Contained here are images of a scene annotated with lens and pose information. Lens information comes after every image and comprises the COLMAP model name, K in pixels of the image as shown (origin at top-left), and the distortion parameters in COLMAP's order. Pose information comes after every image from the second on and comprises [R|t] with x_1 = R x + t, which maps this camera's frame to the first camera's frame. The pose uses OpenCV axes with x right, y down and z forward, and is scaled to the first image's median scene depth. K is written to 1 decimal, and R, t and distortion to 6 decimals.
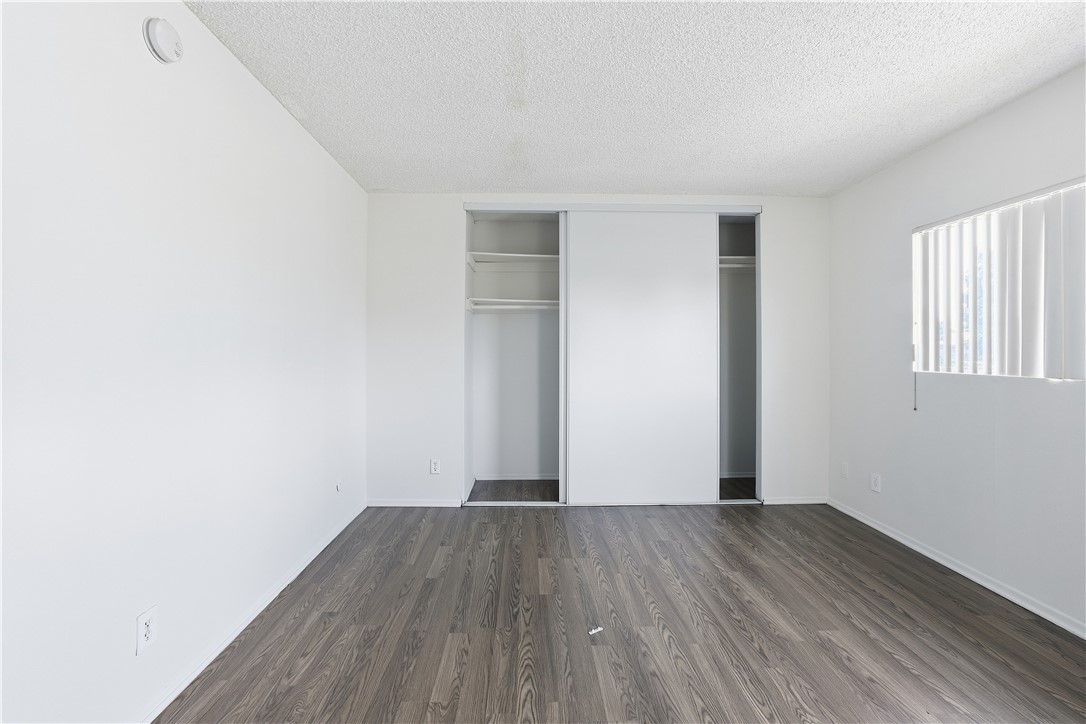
lens RADIAL K [[467.0, 0, 530.0], [0, 467.0, 344.9], [0, 0, 1]] dist [-0.039602, 0.011033]
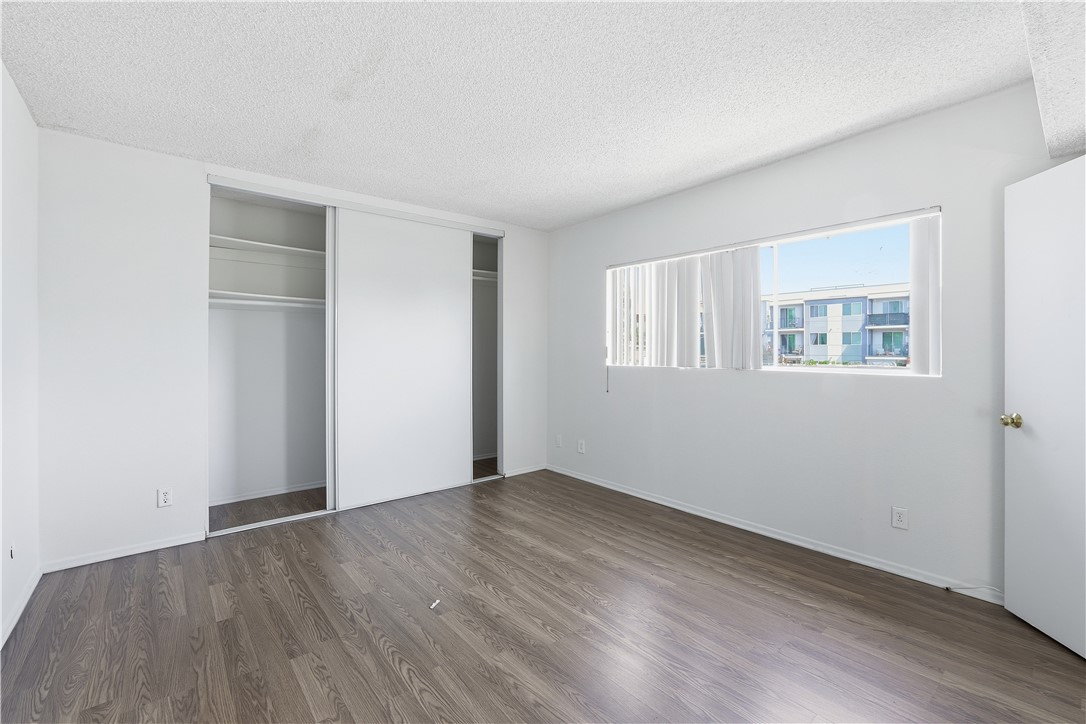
lens RADIAL K [[467.0, 0, 535.1], [0, 467.0, 352.1], [0, 0, 1]] dist [-0.039602, 0.011033]
pose [[0.777814, -0.005323, 0.628472, -0.275298], [-0.003796, 0.999906, 0.013167, -0.001888], [-0.628483, -0.012628, 0.777721, -0.006868]]
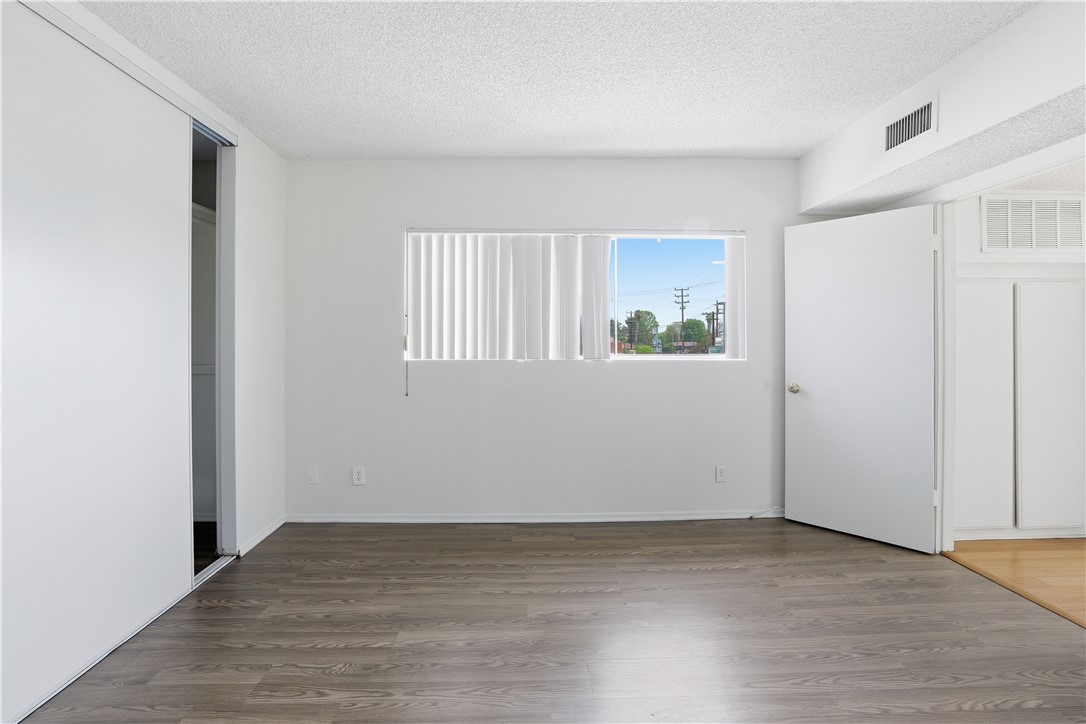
lens RADIAL K [[467.0, 0, 538.5], [0, 467.0, 352.8], [0, 0, 1]] dist [-0.039602, 0.011033]
pose [[-0.026382, -0.019632, 0.999459, -0.283291], [-0.009039, 0.999771, 0.019400, 0.016340], [-0.999611, -0.008522, -0.026554, 0.749009]]
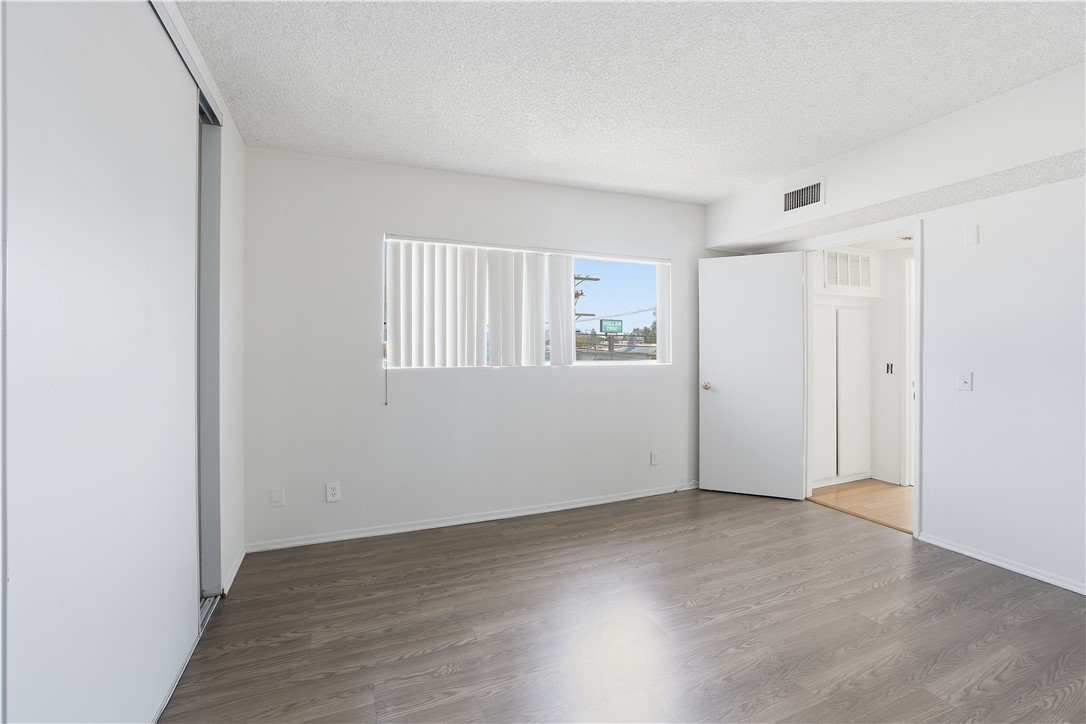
lens RADIAL K [[467.0, 0, 534.5], [0, 467.0, 352.9], [0, 0, 1]] dist [-0.039602, 0.011033]
pose [[-0.383779, -0.013427, 0.923327, -0.302838], [-0.008636, 0.999903, 0.010952, 0.006676], [-0.923385, -0.003770, -0.383858, 1.148102]]
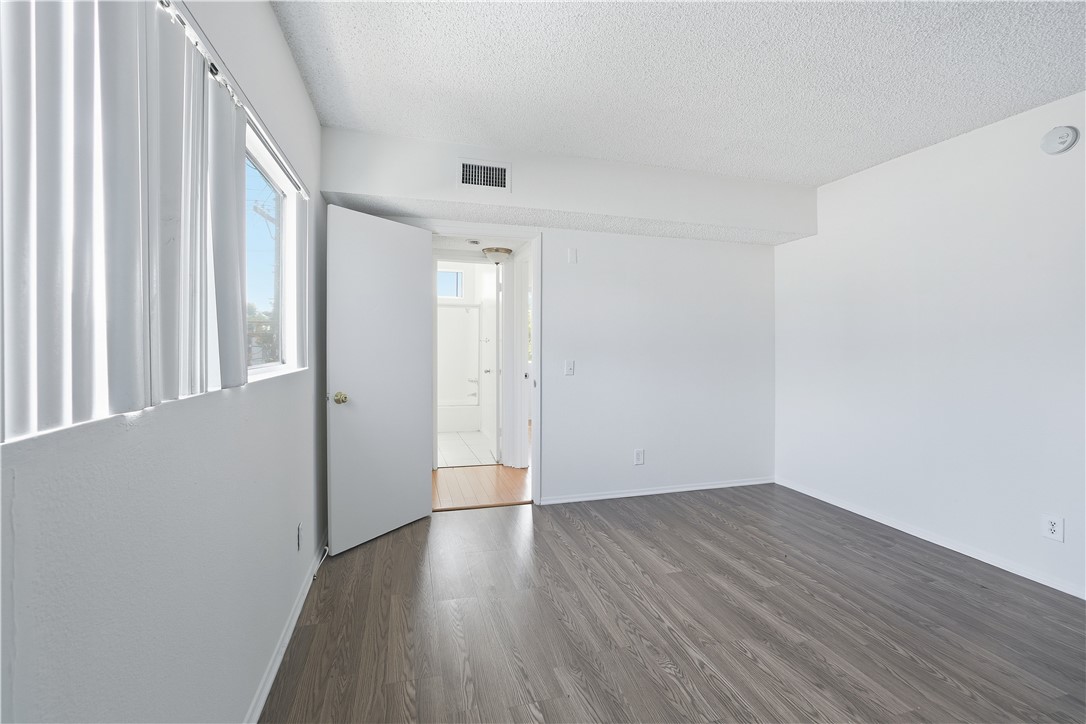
lens RADIAL K [[467.0, 0, 540.4], [0, 467.0, 344.5], [0, 0, 1]] dist [-0.039602, 0.011033]
pose [[-0.962406, -0.002715, -0.271600, 0.703809], [-0.001625, 0.999990, -0.004239, 0.012404], [0.271609, -0.003638, -0.962401, 1.137892]]
